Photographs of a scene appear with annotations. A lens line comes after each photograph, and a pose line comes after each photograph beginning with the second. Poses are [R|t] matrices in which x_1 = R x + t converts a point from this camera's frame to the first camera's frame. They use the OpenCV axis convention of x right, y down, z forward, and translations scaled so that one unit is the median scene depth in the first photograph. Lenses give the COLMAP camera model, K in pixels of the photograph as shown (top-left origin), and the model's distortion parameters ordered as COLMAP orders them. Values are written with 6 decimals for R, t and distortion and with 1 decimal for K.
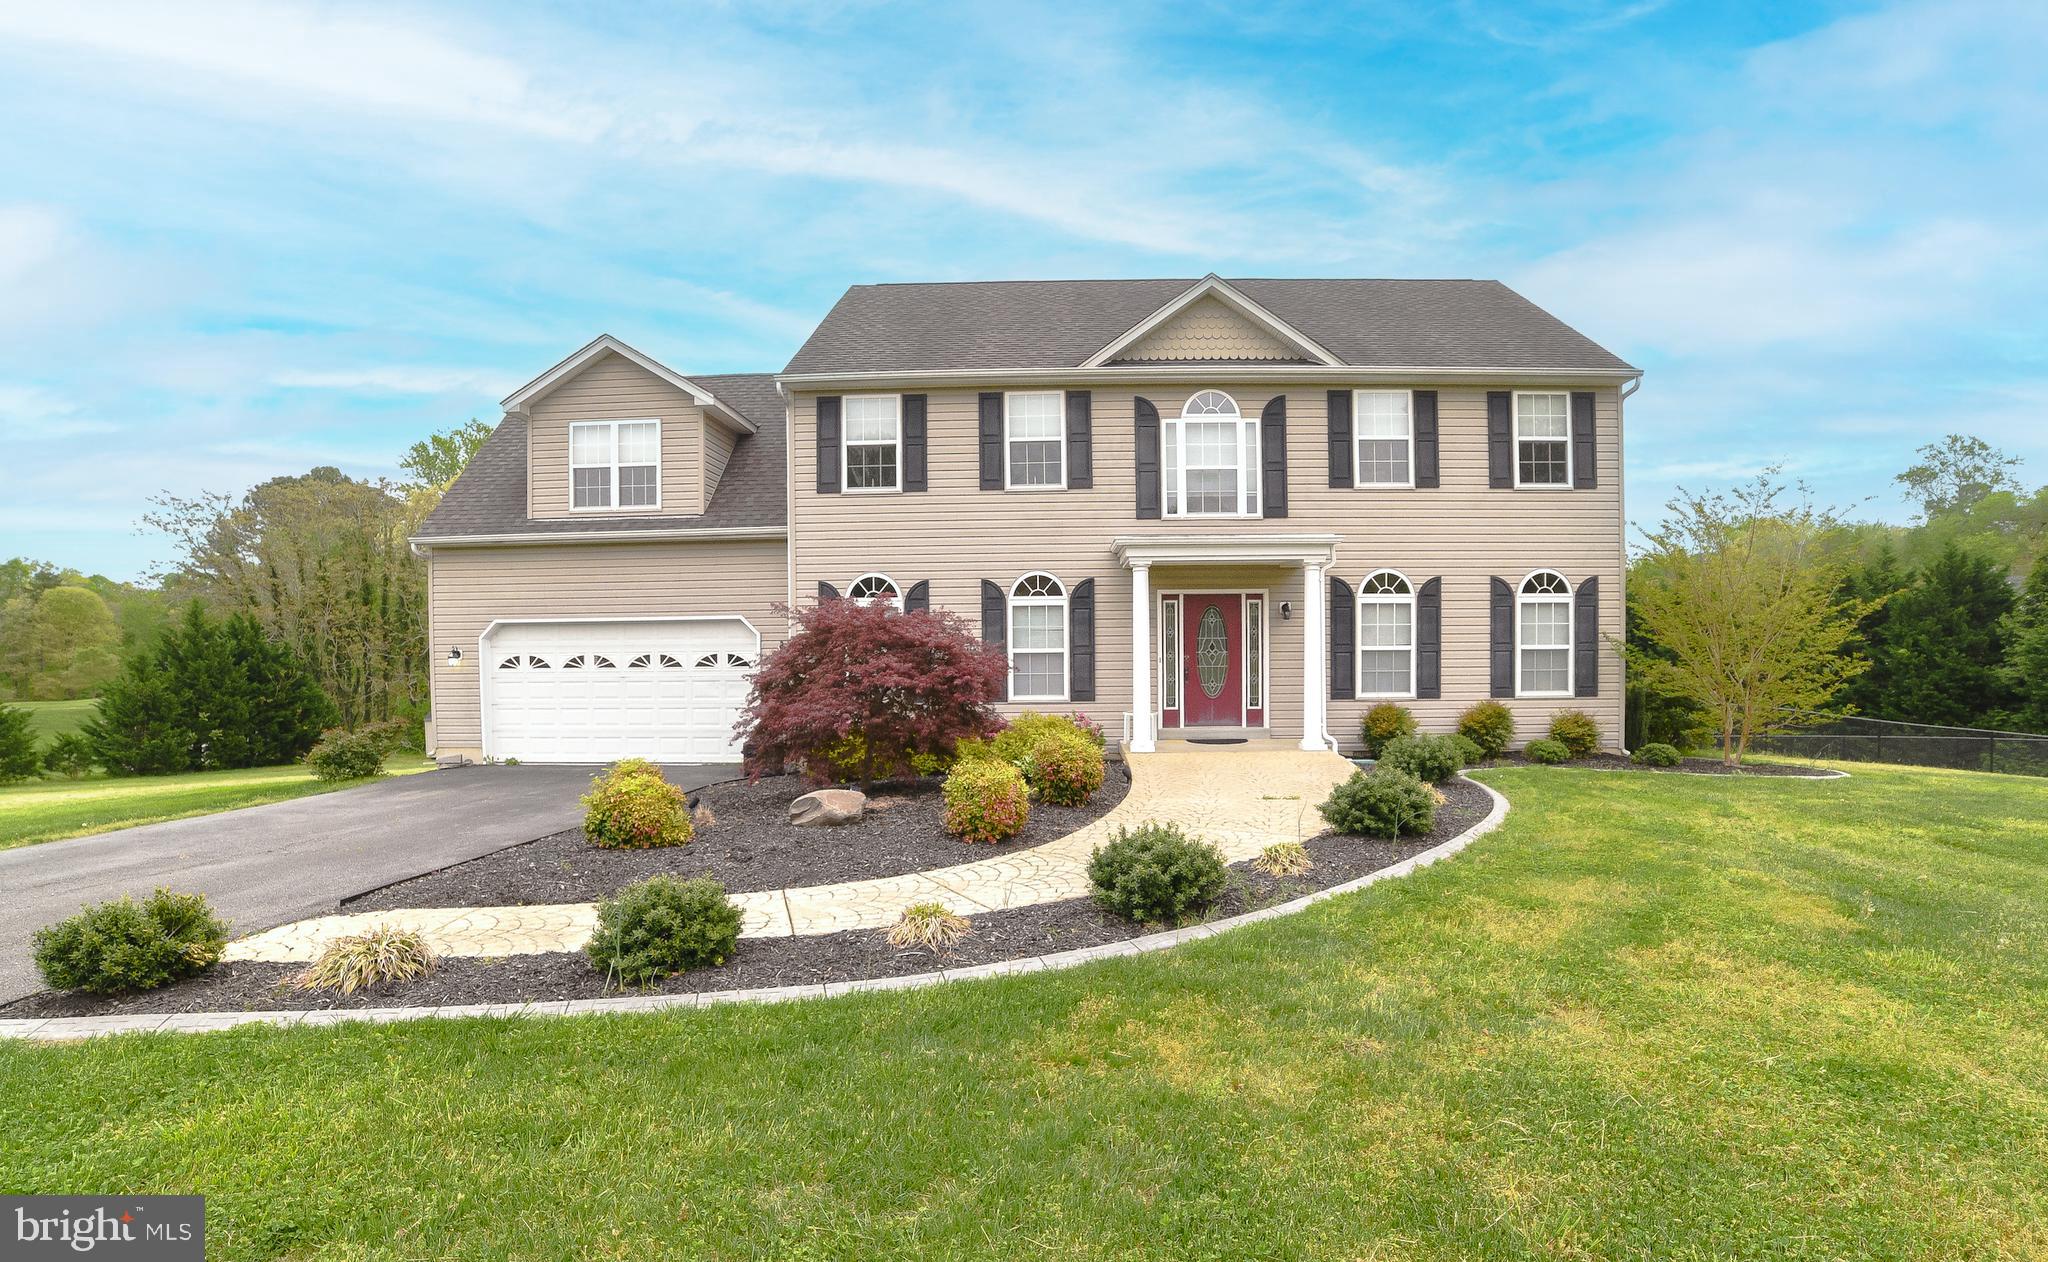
lens RADIAL K [[762.0, 0, 1021.2], [0, 762.0, 680.1], [0, 0, 1]] dist [-0.041601, 0.000035]
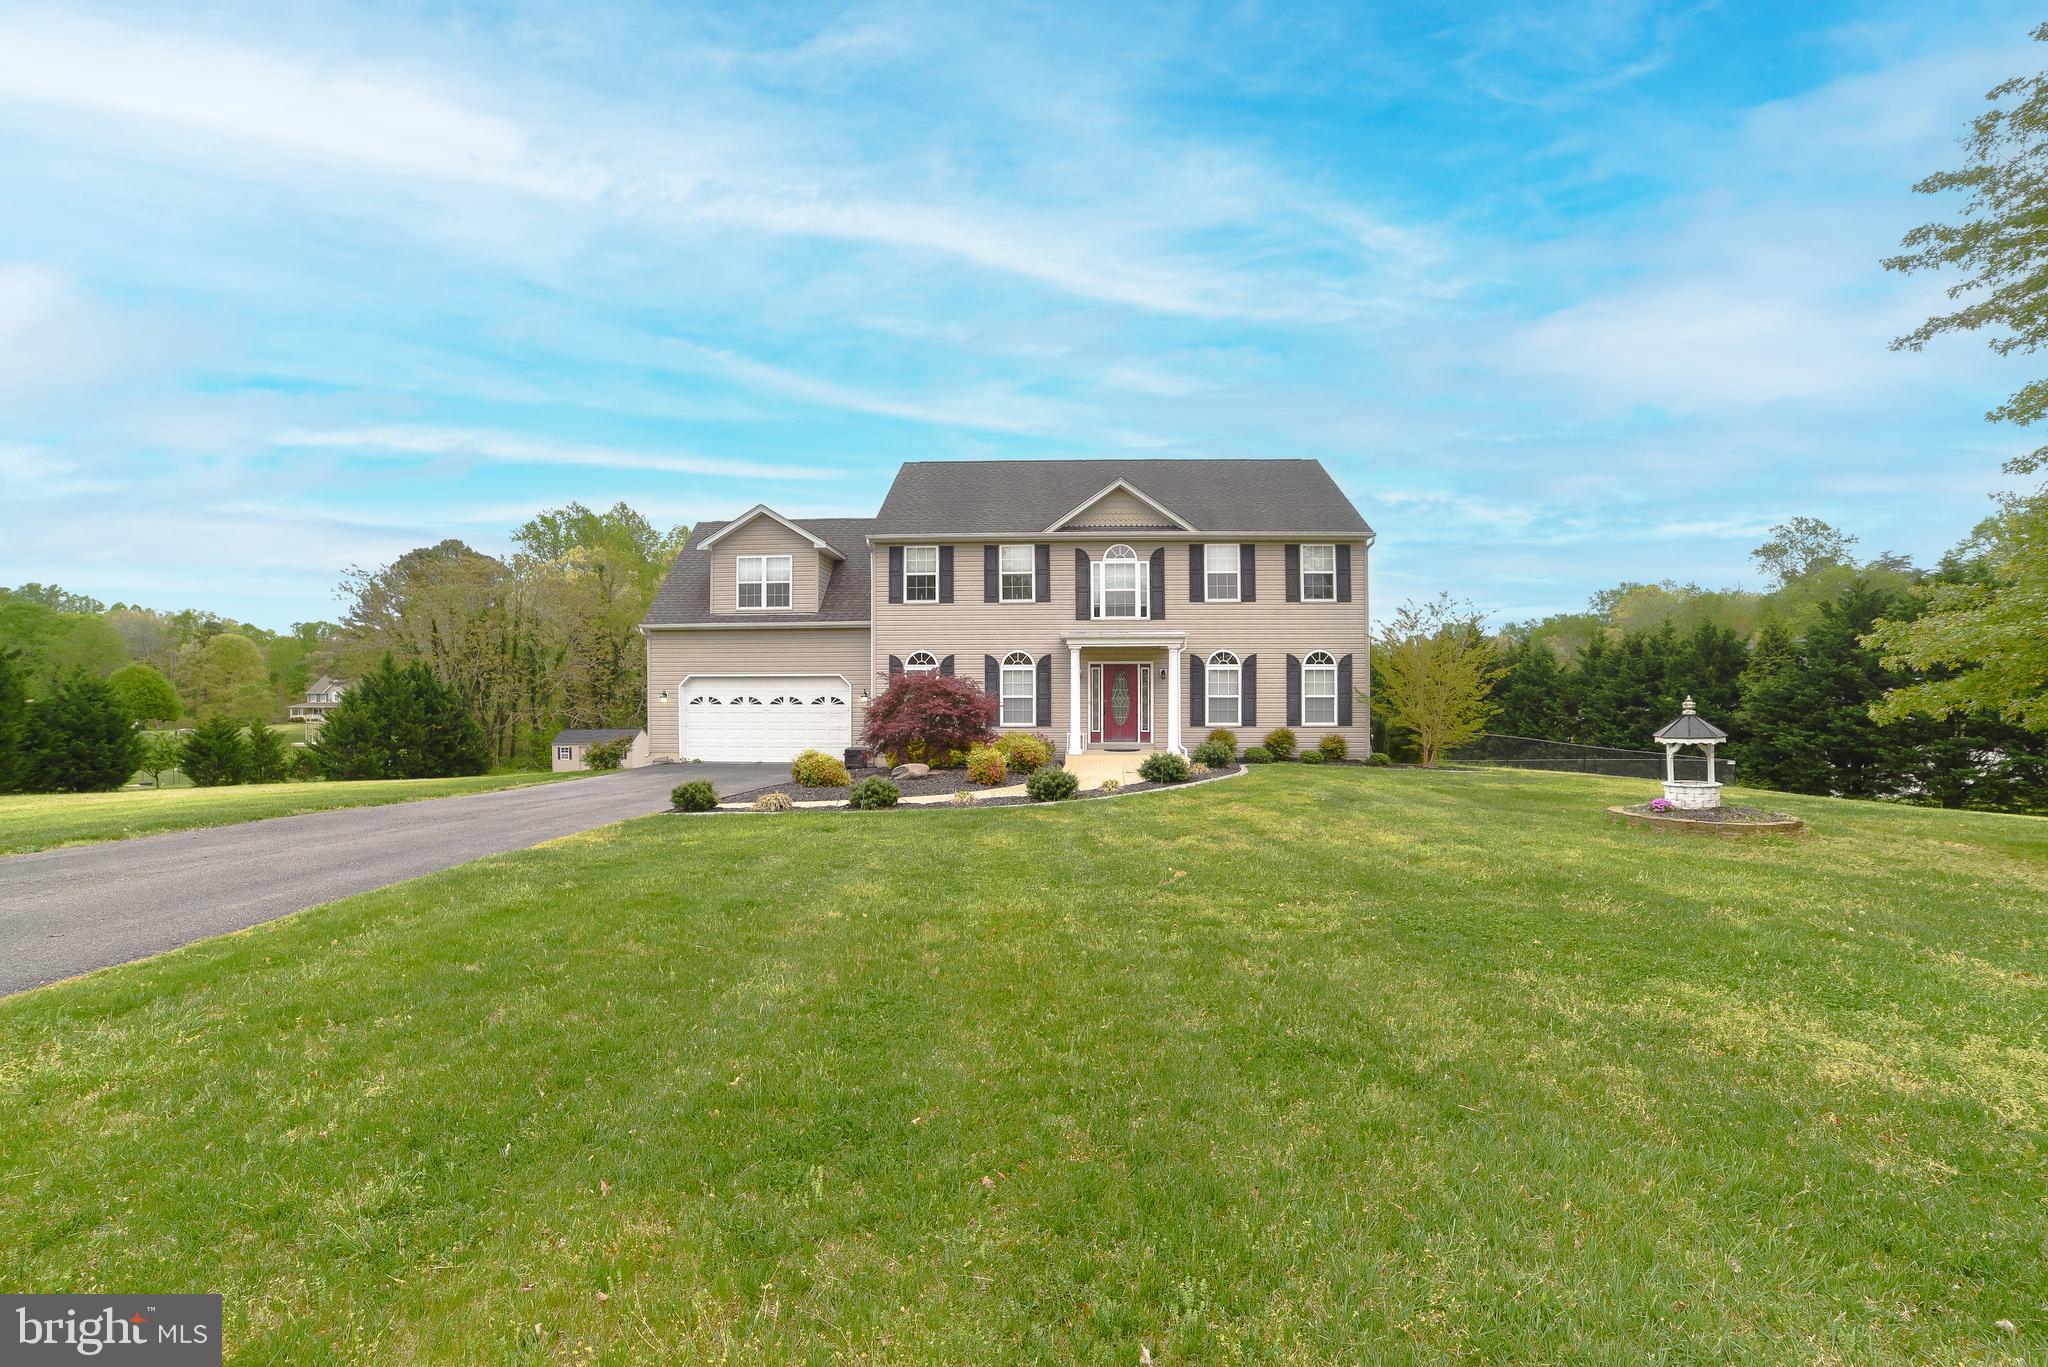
lens RADIAL K [[869.8, 0, 1025.5], [0, 869.8, 701.1], [0, 0, 1]] dist [-0.080954, 0.037465]
pose [[0.999967, 0.007705, -0.002420, 0.044352], [-0.007766, 0.999616, -0.026608, 0.023579], [0.002214, 0.026626, 0.999643, -0.942878]]
